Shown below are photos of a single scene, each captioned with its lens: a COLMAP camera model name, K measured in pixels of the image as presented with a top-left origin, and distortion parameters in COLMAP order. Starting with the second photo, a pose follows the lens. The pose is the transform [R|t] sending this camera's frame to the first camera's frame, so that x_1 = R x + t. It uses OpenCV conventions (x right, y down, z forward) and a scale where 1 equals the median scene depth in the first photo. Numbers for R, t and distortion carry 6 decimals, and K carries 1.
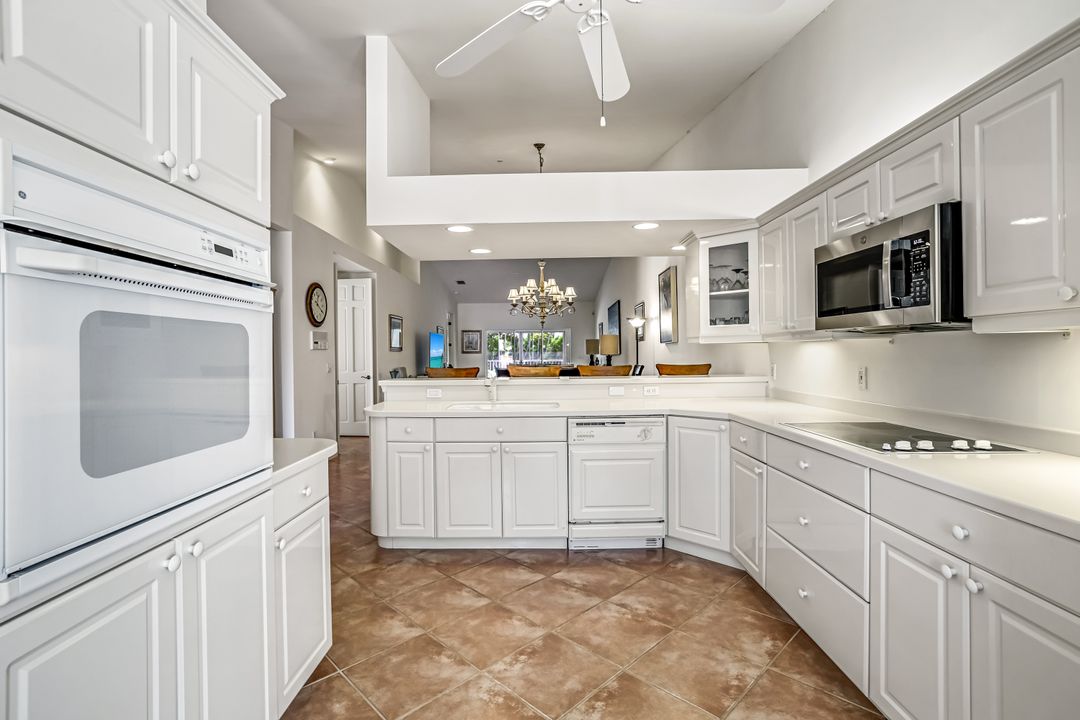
lens RADIAL K [[517.7, 0, 538.8], [0, 517.7, 356.2], [0, 0, 1]] dist [-0.003782, -0.000278]
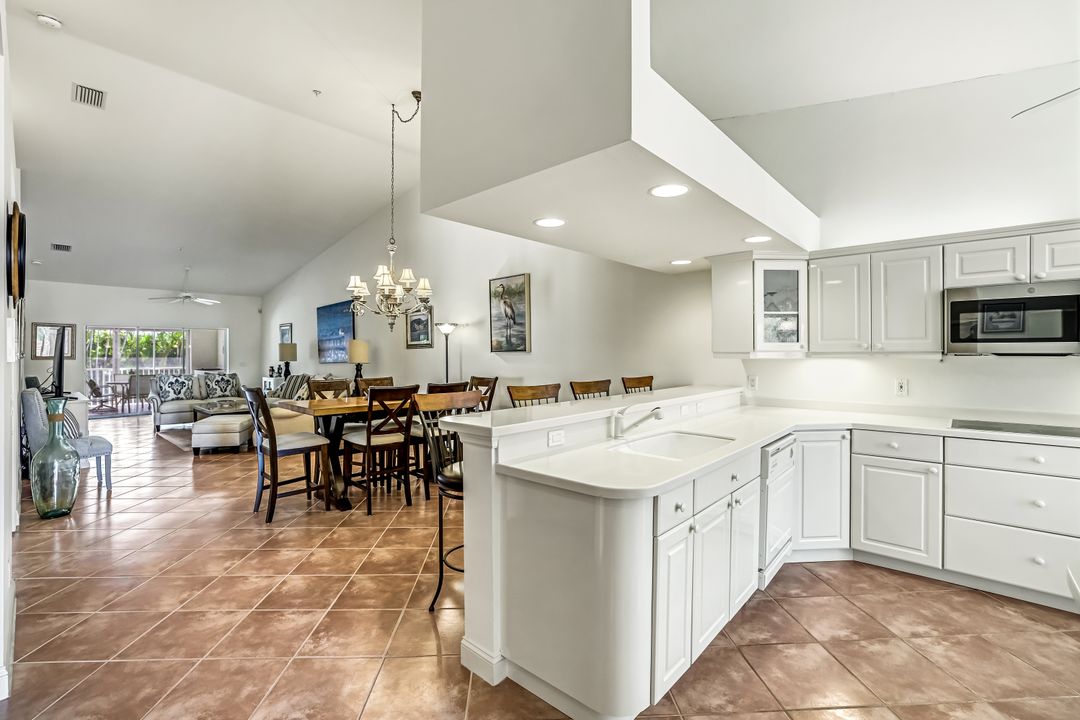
lens RADIAL K [[472.0, 0, 535.5], [0, 472.0, 356.8], [0, 0, 1]] dist [-0.011885, 0.002287]
pose [[0.663392, 0.001442, 0.748271, -0.903542], [0.001086, 0.999995, -0.002891, -0.033710], [-0.748272, 0.002731, 0.663387, 0.894961]]
